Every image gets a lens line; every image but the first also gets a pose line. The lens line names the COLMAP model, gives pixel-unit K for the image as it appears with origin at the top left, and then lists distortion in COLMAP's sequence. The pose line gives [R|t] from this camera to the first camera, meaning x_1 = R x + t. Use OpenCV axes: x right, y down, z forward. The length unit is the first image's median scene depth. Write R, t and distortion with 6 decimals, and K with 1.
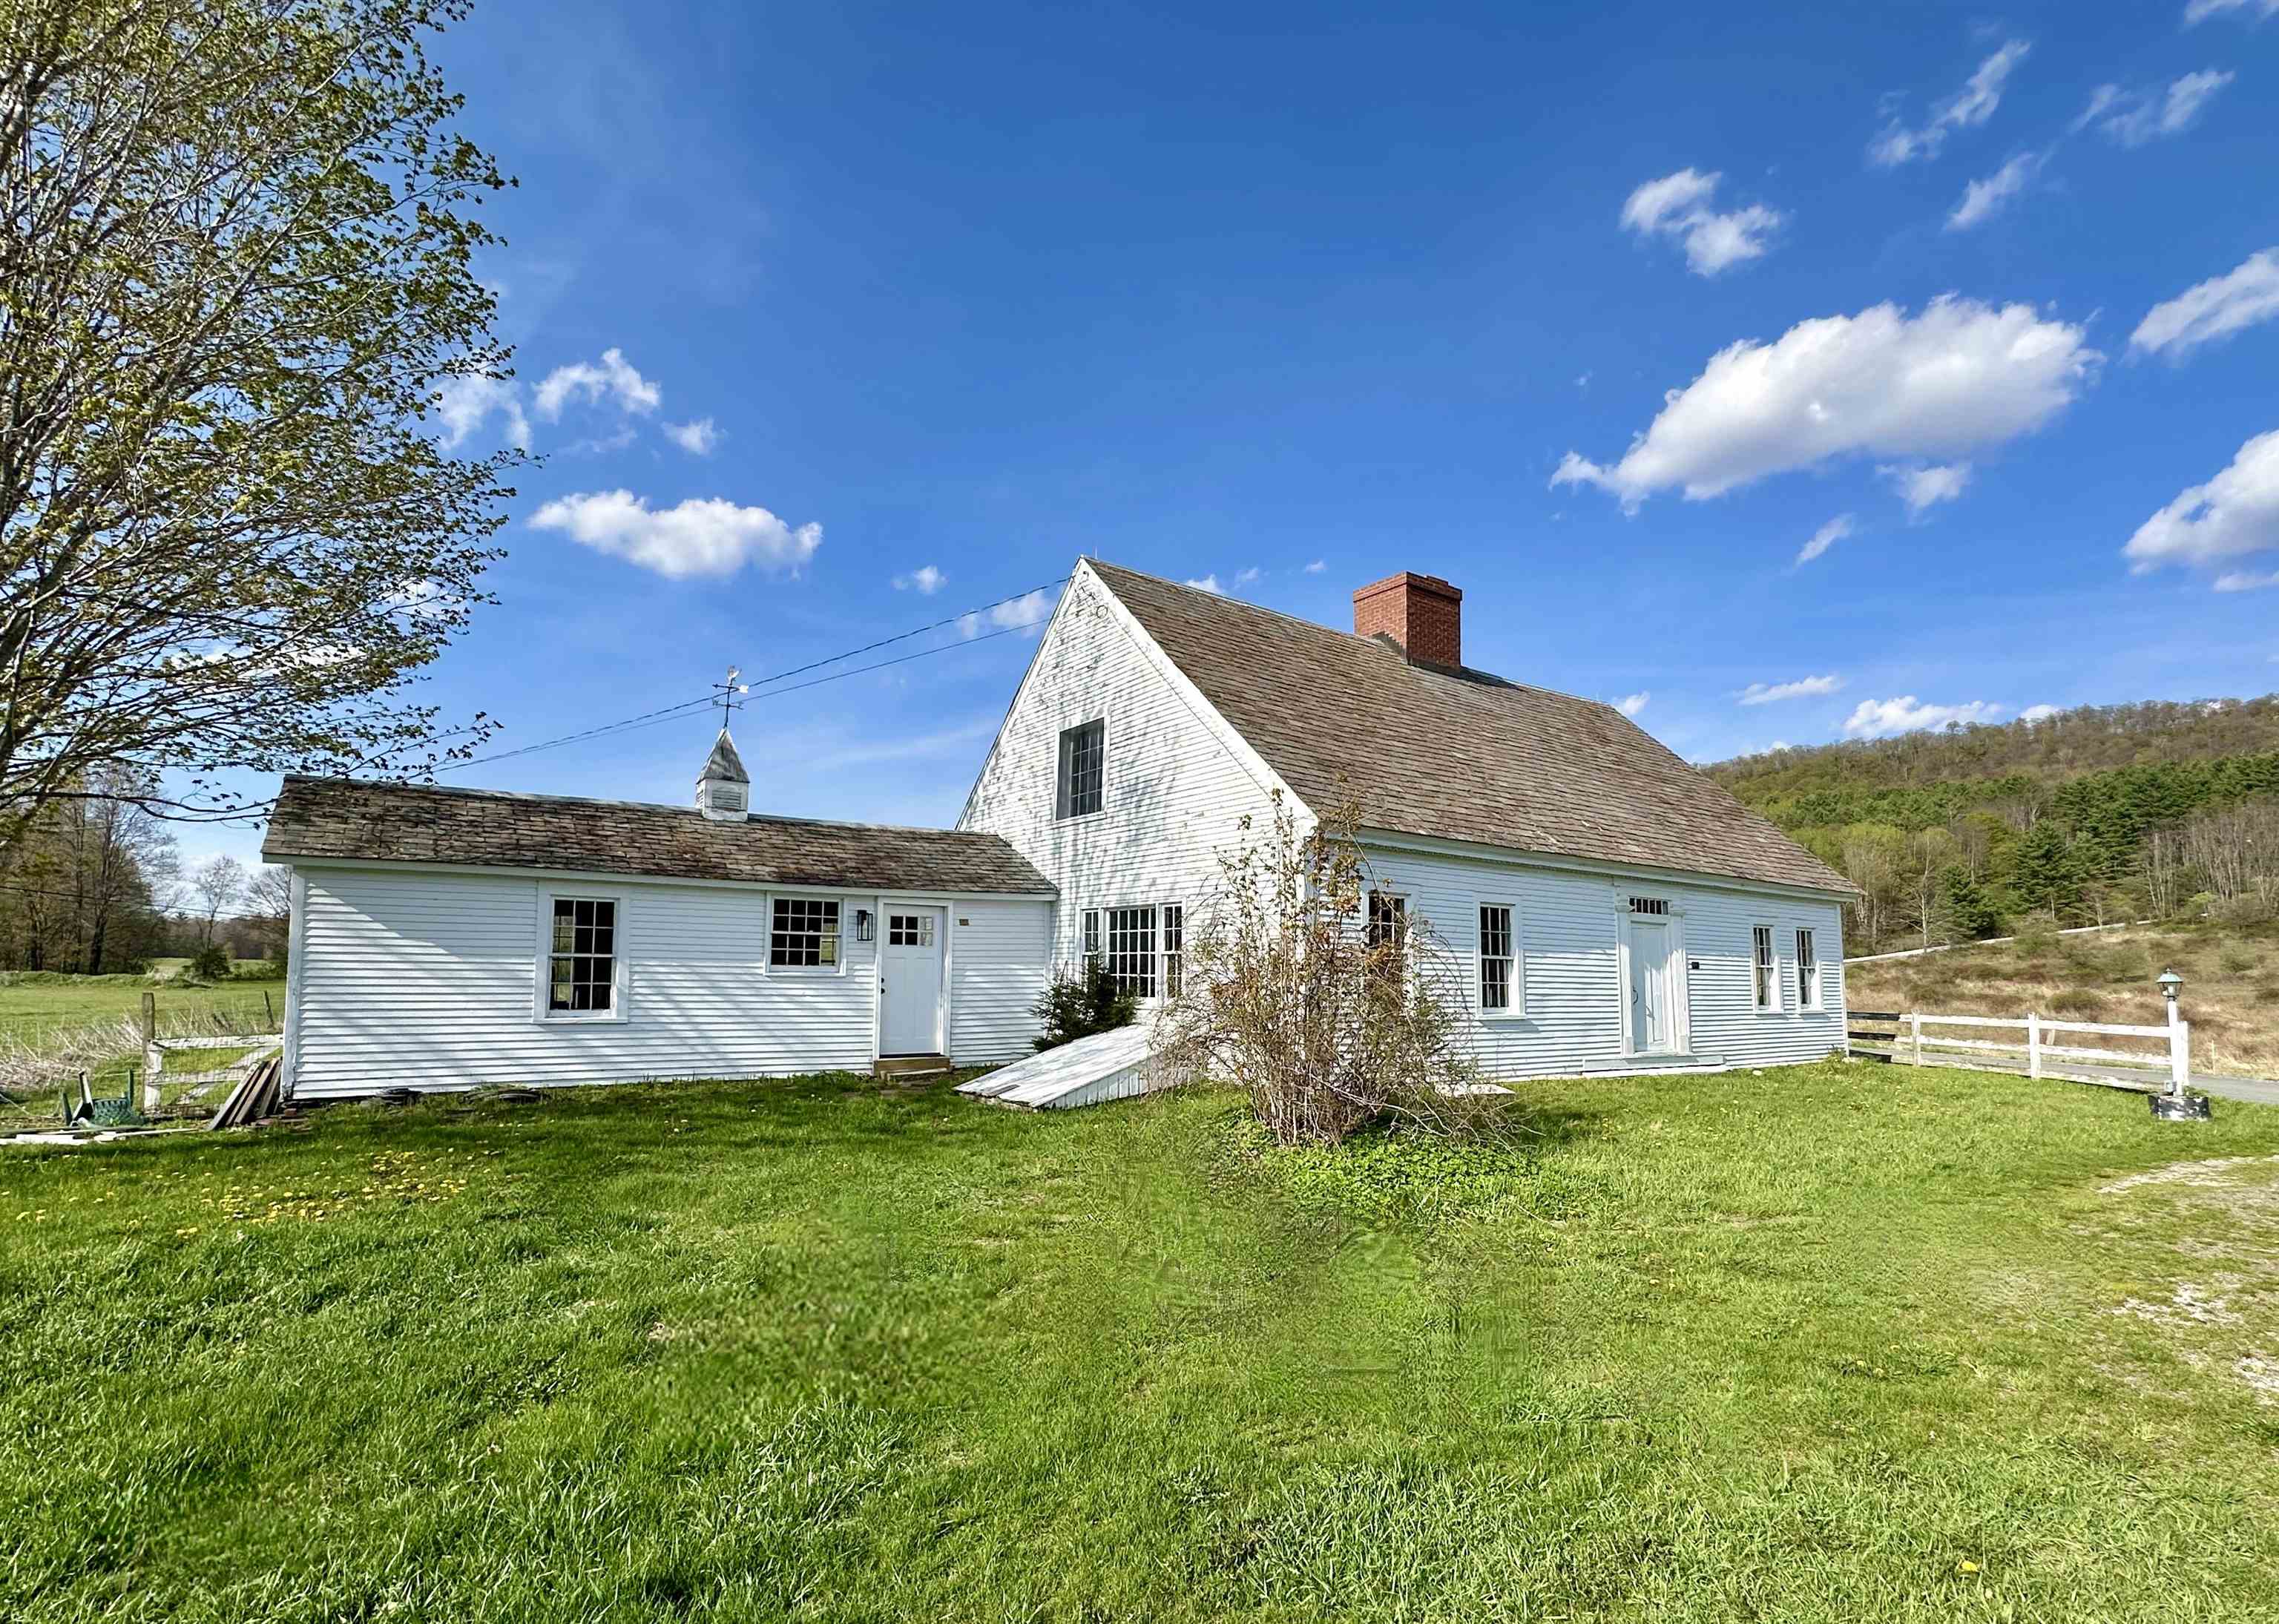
lens RADIAL K [[1239.4, 0, 1141.6], [0, 1239.4, 904.4], [0, 0, 1]] dist [-0.003708, -0.000851]
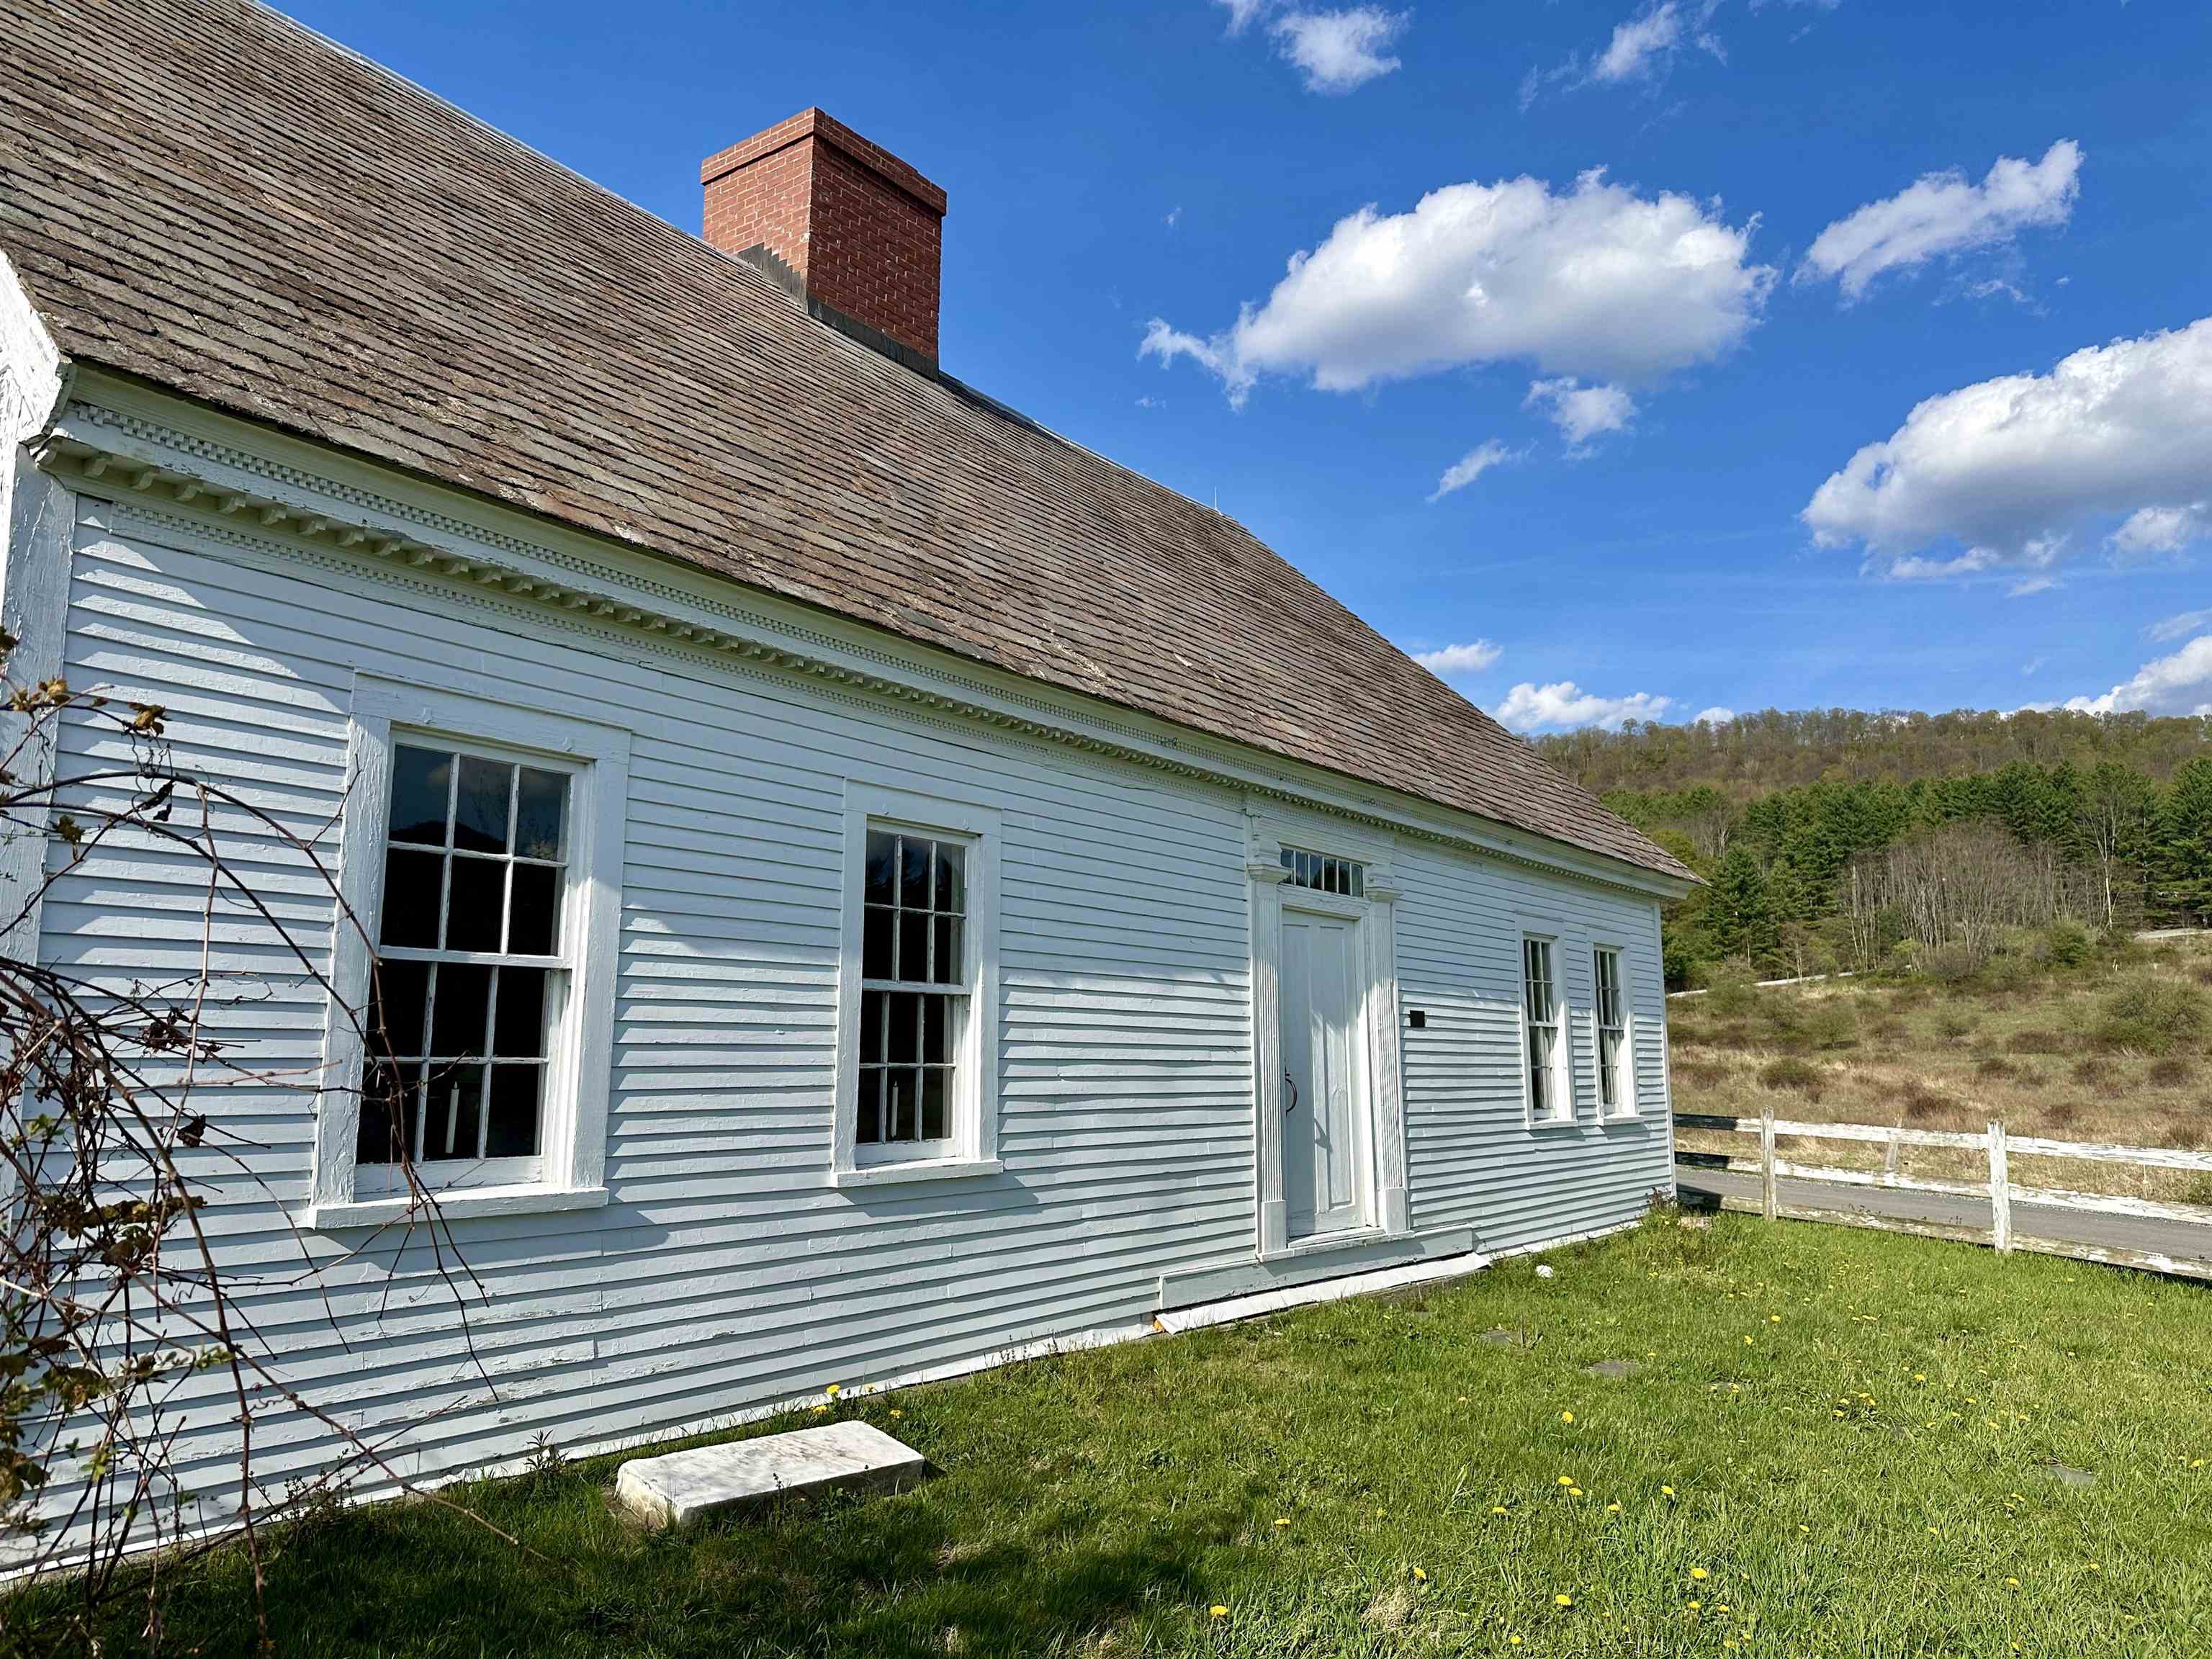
lens RADIAL K [[1590.6, 0, 1106.0], [0, 1590.6, 829.5], [0, 0, 1]] dist [0.062966, -0.103485]
pose [[0.958216, 0.045650, 0.282379, 0.054105], [-0.026871, 0.997183, -0.070024, 0.007397], [-0.284780, 0.059510, 0.956744, 0.146005]]
